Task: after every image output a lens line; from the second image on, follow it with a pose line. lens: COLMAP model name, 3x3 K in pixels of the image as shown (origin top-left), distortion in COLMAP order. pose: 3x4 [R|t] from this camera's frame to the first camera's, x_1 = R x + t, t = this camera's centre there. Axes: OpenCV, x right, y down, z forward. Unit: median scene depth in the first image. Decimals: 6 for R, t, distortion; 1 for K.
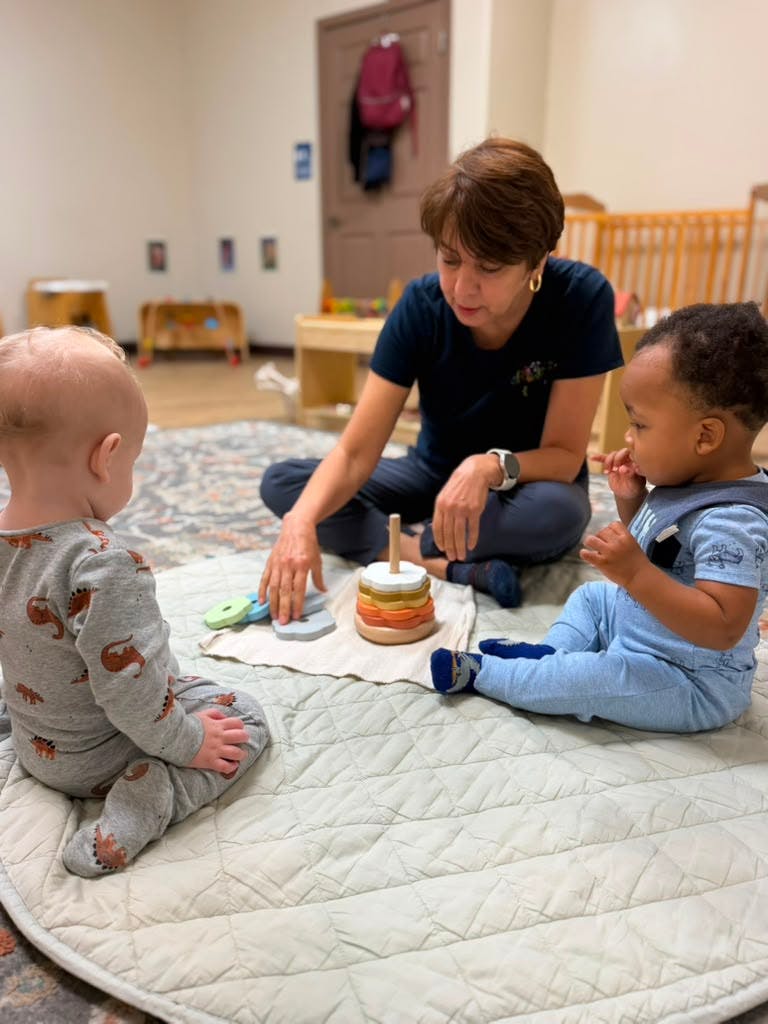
lens RADIAL K [[779.9, 0, 384.0], [0, 779.9, 512.0], [0, 0, 1]] dist [0.005601, -0.001745]
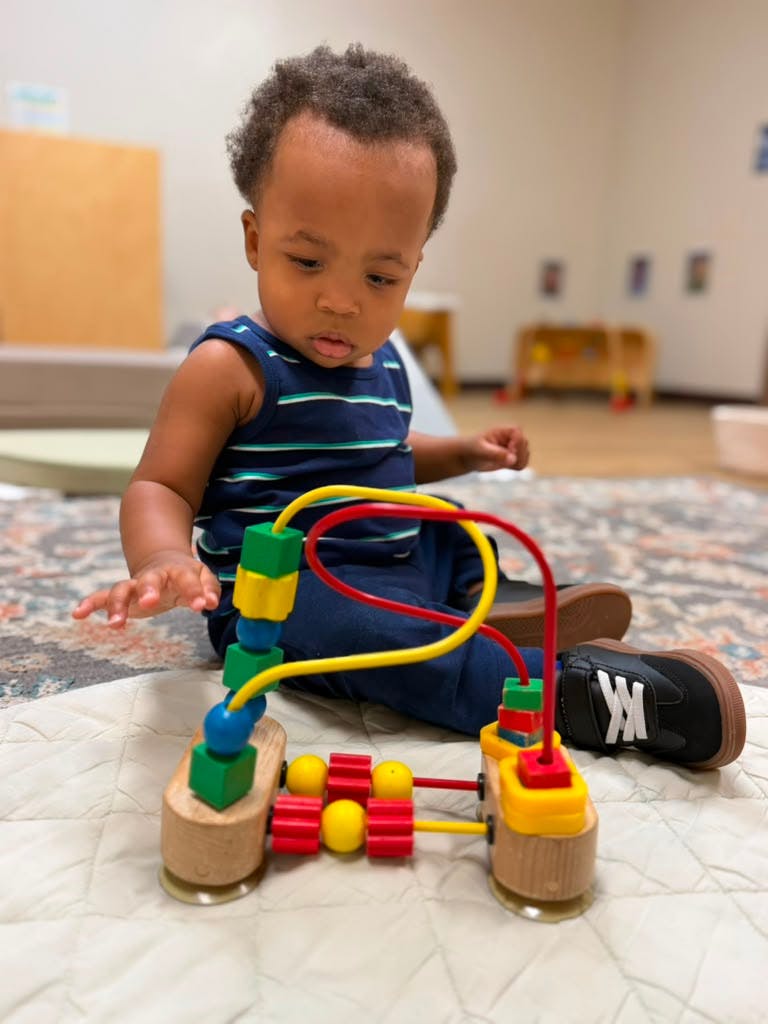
lens RADIAL K [[779.9, 0, 384.0], [0, 779.9, 512.0], [0, 0, 1]] dist [0.005601, -0.001745]
pose [[0.897946, 0.131961, -0.419857, -0.156598], [-0.164117, 0.985579, -0.041228, -0.035434], [0.408362, 0.105926, 0.906653, 0.446604]]
